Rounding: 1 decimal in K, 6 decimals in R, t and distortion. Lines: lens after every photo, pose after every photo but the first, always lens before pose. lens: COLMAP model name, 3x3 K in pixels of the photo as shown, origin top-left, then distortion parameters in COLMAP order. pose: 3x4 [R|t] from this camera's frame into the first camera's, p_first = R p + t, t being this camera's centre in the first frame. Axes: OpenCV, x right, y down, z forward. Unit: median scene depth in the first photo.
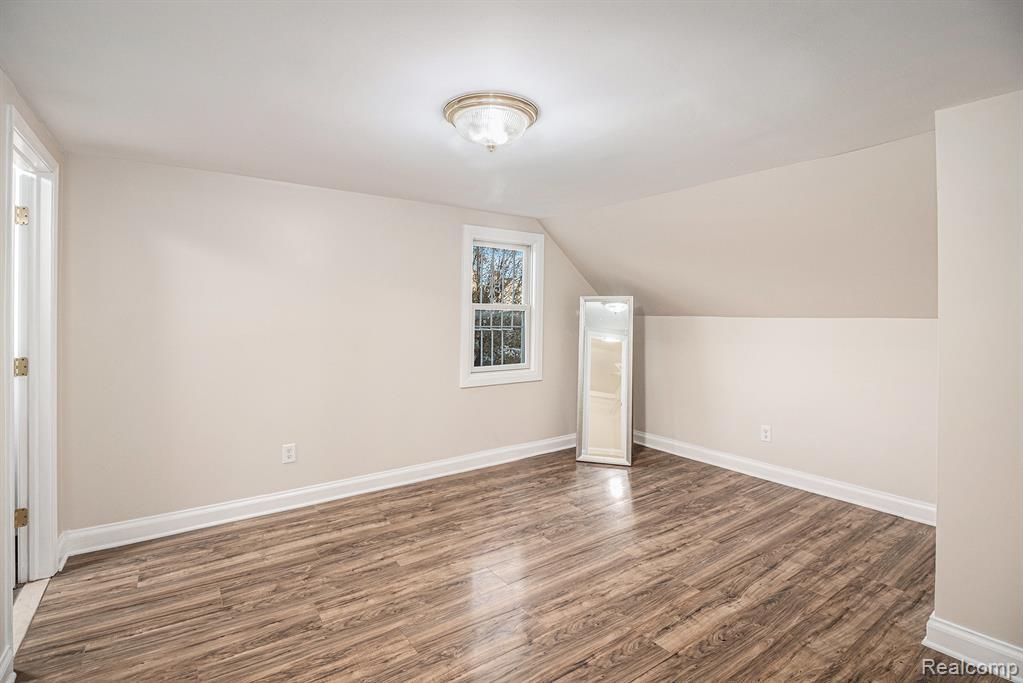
lens RADIAL K [[497.8, 0, 510.5], [0, 497.8, 316.6], [0, 0, 1]] dist [-0.003512, -0.000839]
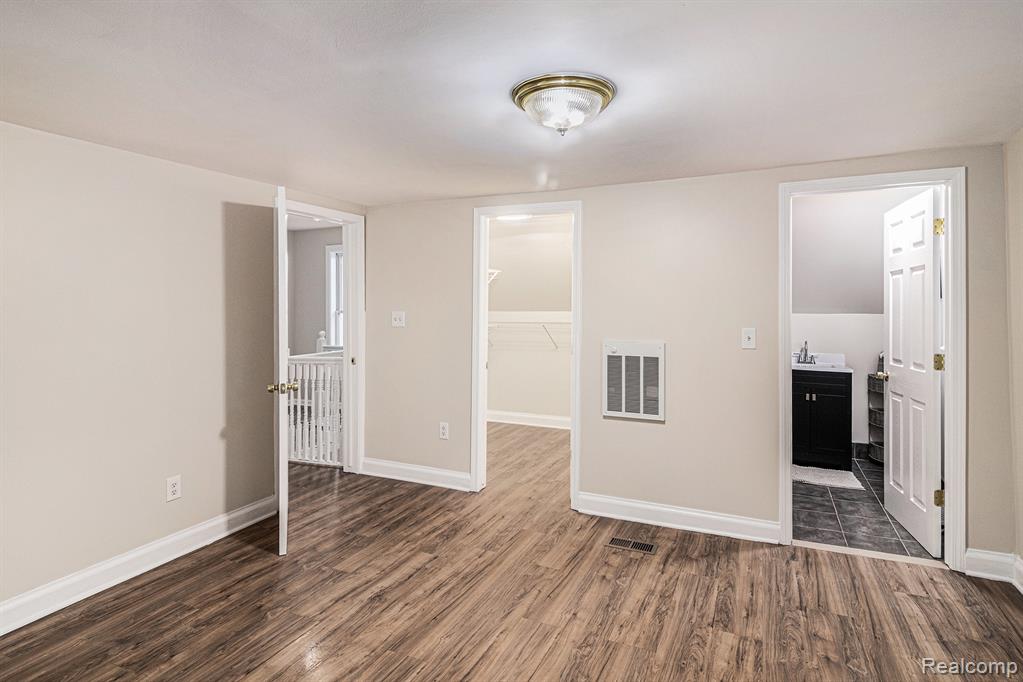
lens RADIAL K [[497.8, 0, 510.5], [0, 497.8, 316.1], [0, 0, 1]] dist [-0.003512, -0.000839]
pose [[-0.870086, -0.014033, -0.492700, 0.452038], [-0.014570, 0.999890, -0.002749, 0.002852], [0.492684, 0.004787, -0.870195, 1.581564]]
